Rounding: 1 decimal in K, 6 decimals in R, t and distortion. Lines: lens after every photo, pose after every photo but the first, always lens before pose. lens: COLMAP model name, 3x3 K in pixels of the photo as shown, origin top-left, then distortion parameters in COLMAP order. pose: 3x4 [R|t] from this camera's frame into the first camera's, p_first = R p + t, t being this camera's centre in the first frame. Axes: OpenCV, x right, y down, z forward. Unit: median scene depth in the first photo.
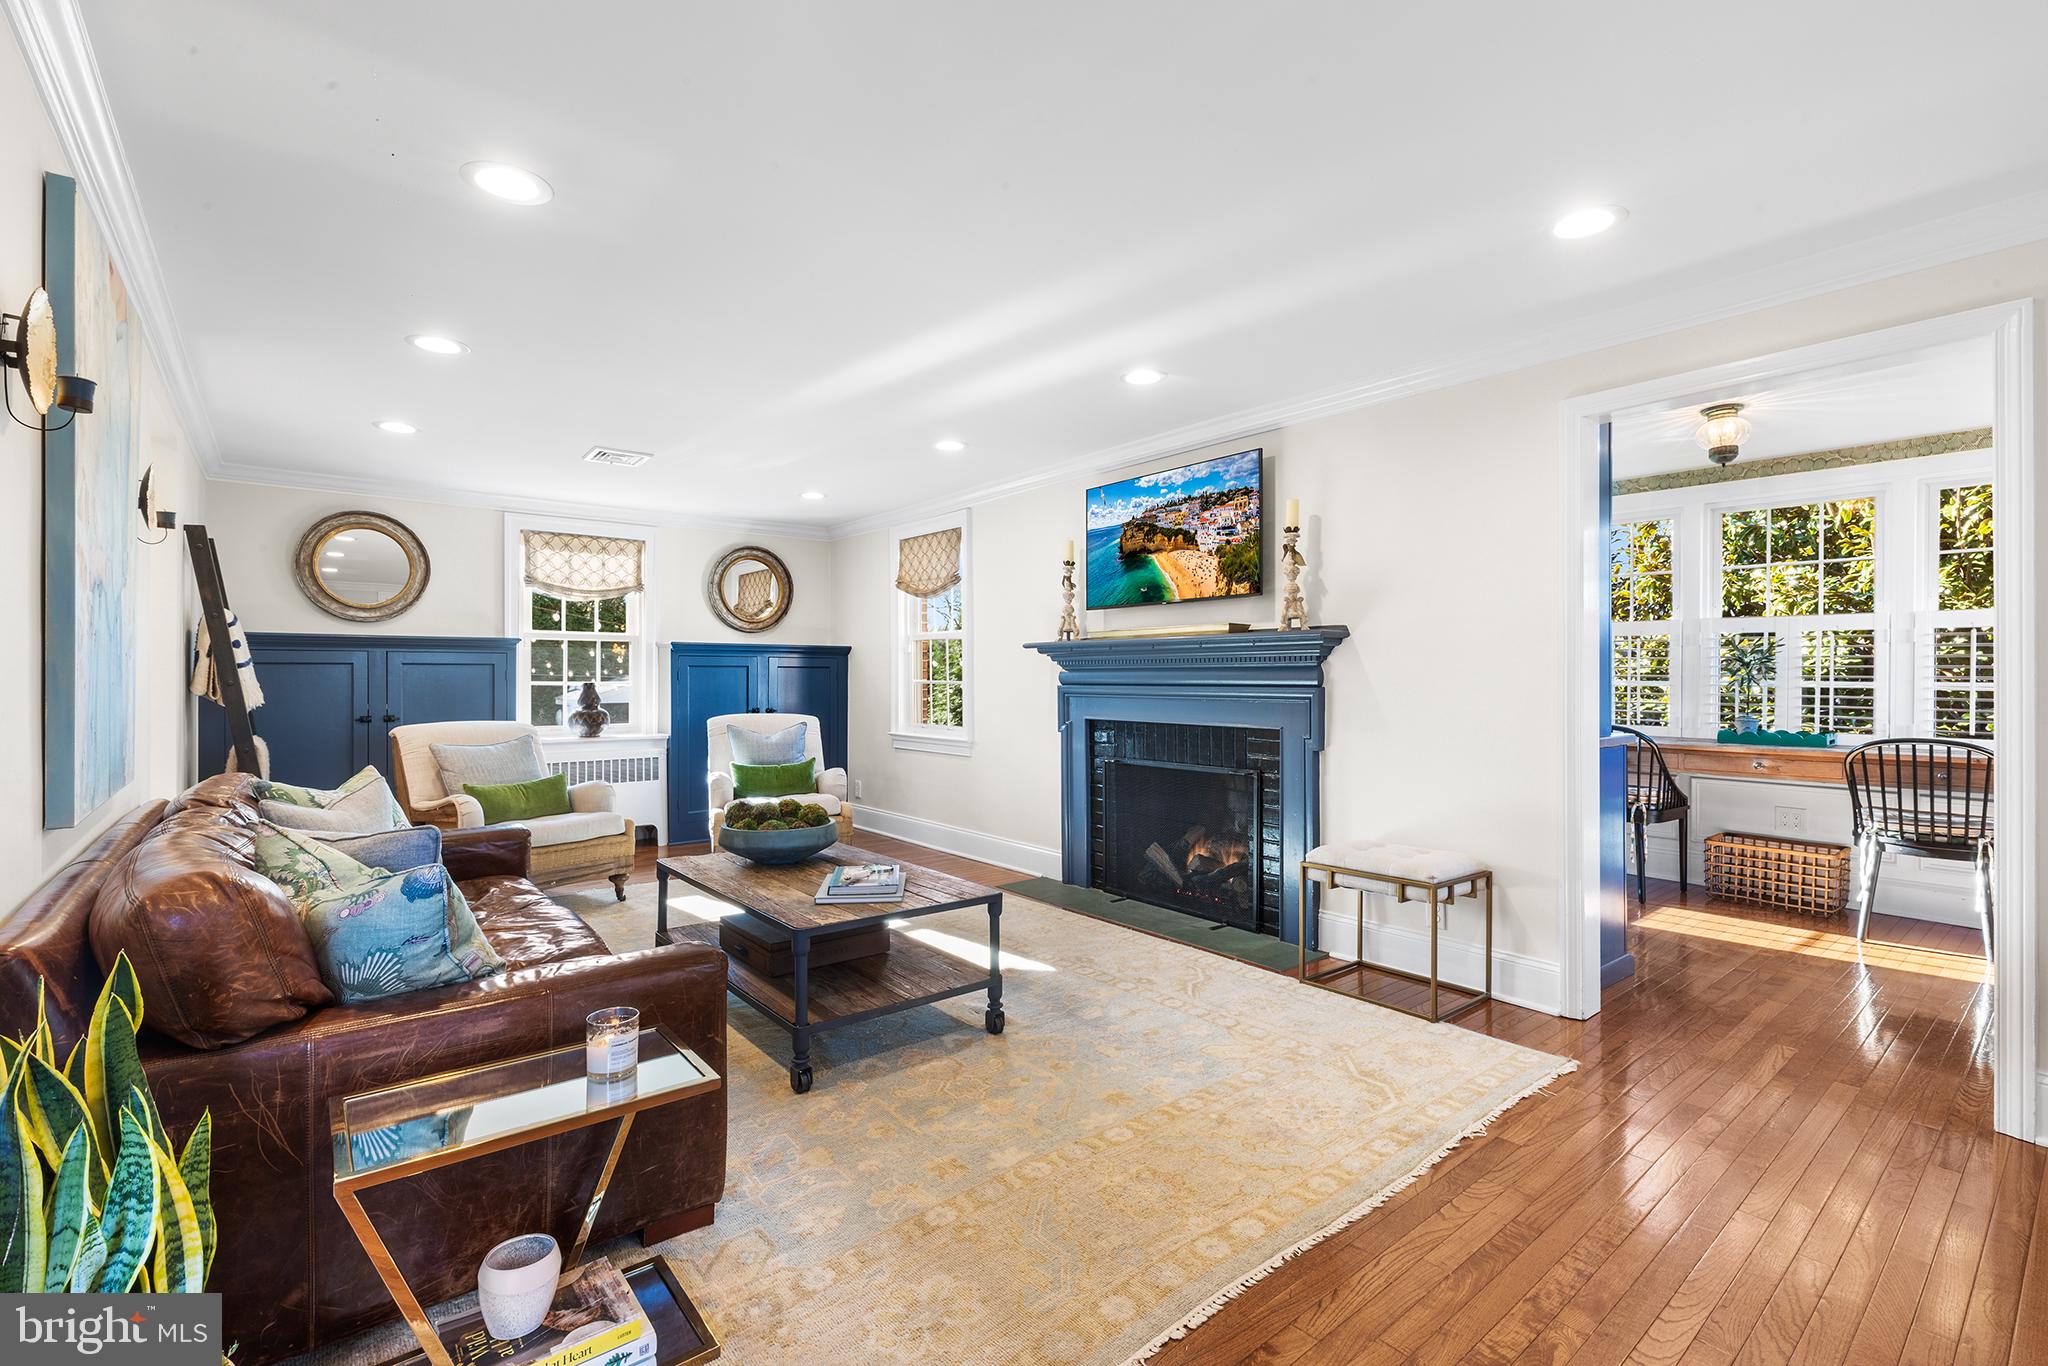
lens RADIAL K [[884.1, 0, 974.7], [0, 884.1, 663.2], [0, 0, 1]] dist [0.007677, -0.003077]
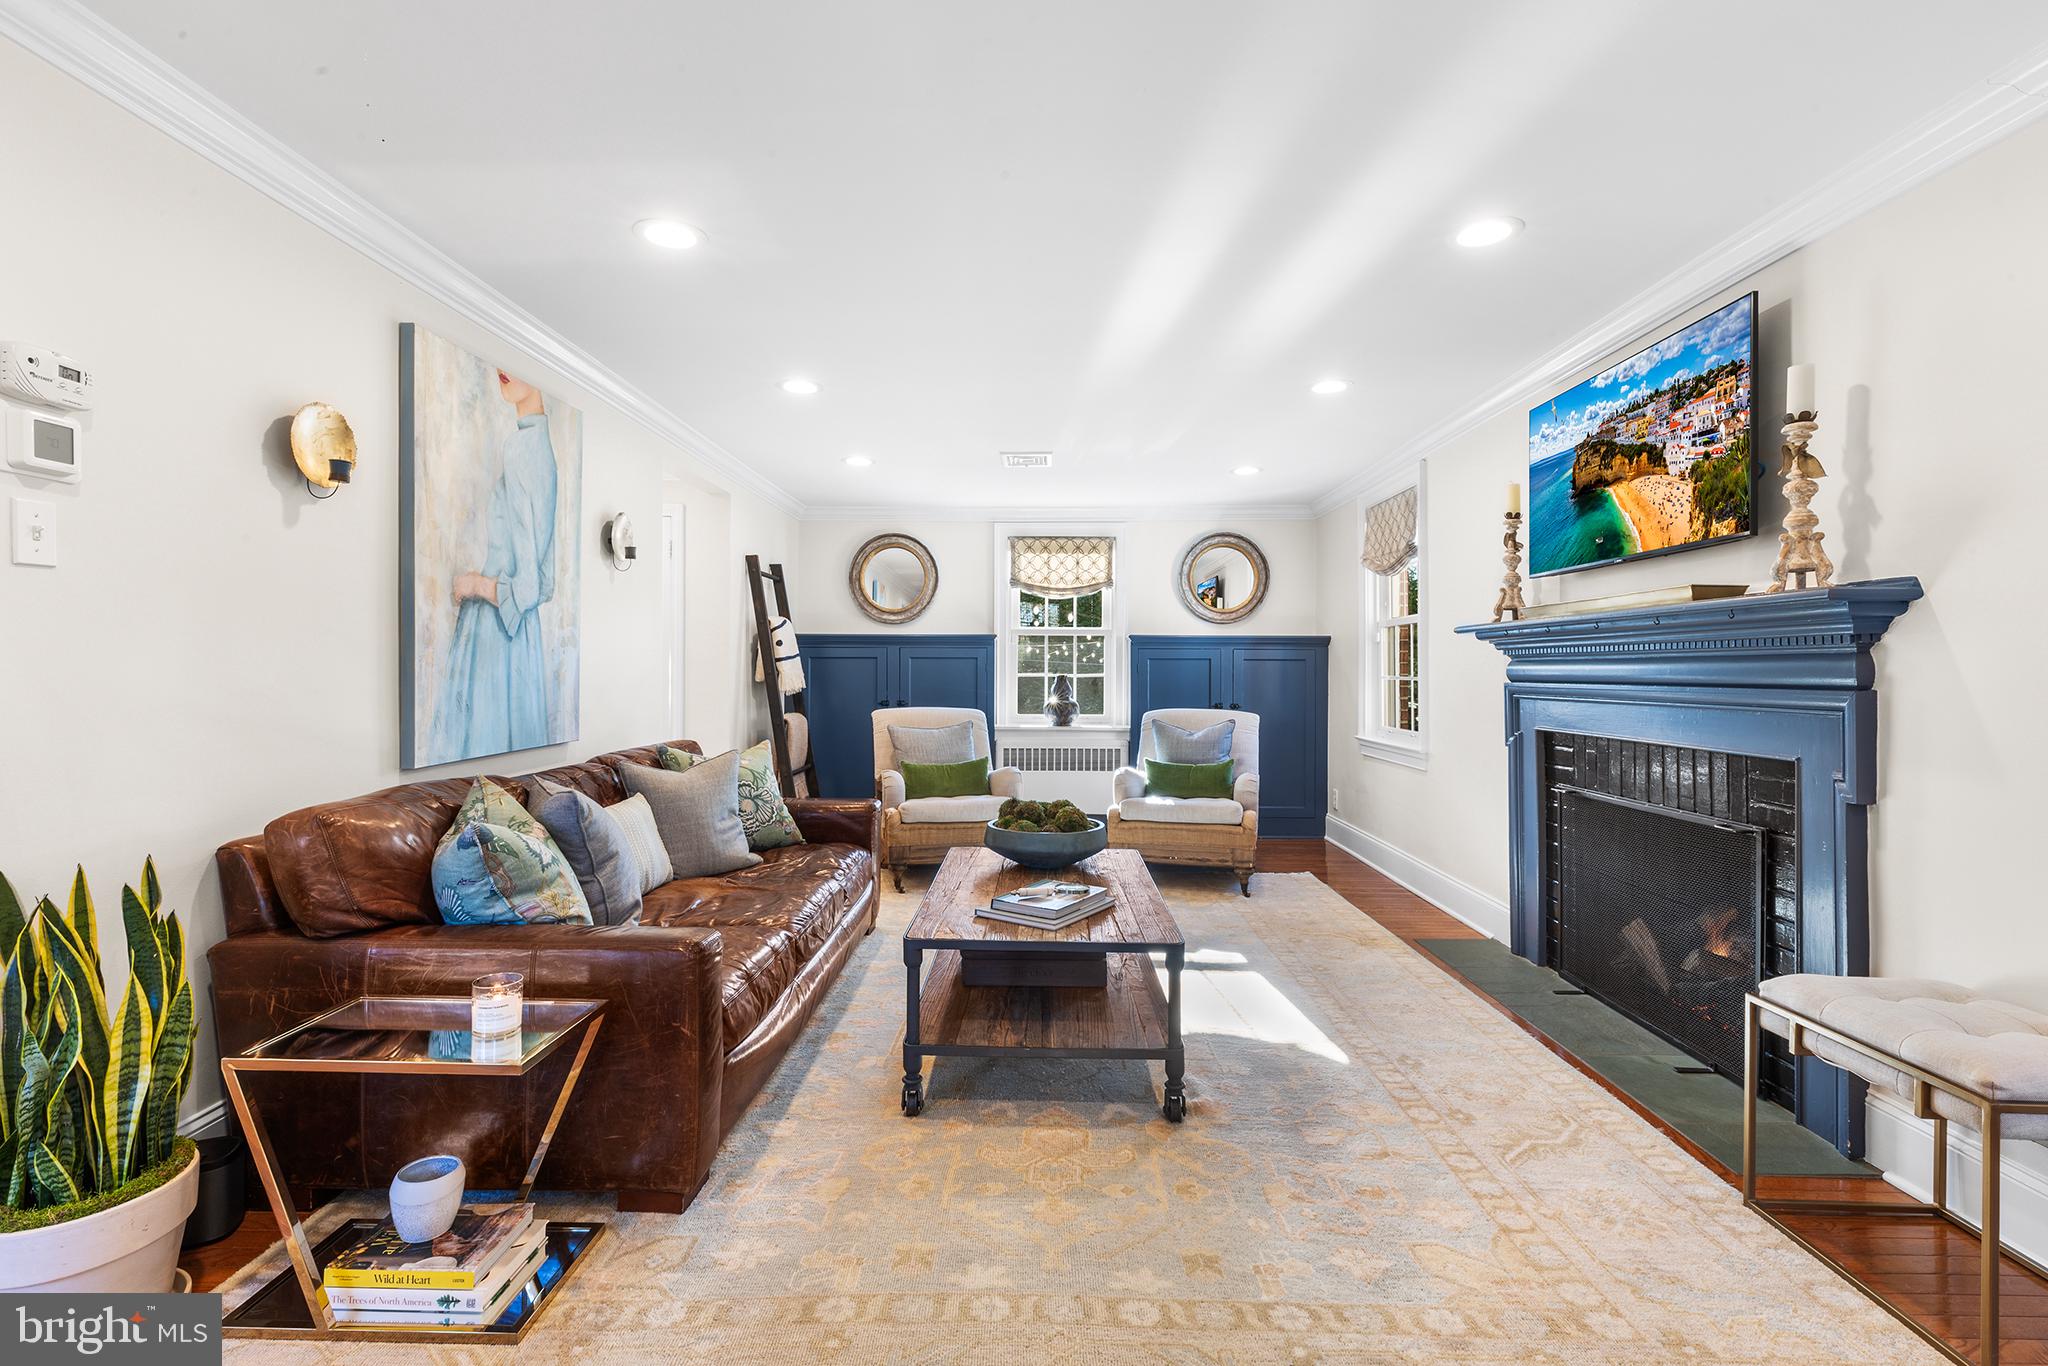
lens RADIAL K [[884.1, 0, 974.7], [0, 884.1, 663.2], [0, 0, 1]] dist [0.007677, -0.003077]
pose [[0.786704, -0.000015, -0.617330, 0.252748], [0.003587, 0.999983, 0.004547, 0.004275], [0.617320, -0.005791, 0.786691, 0.184618]]
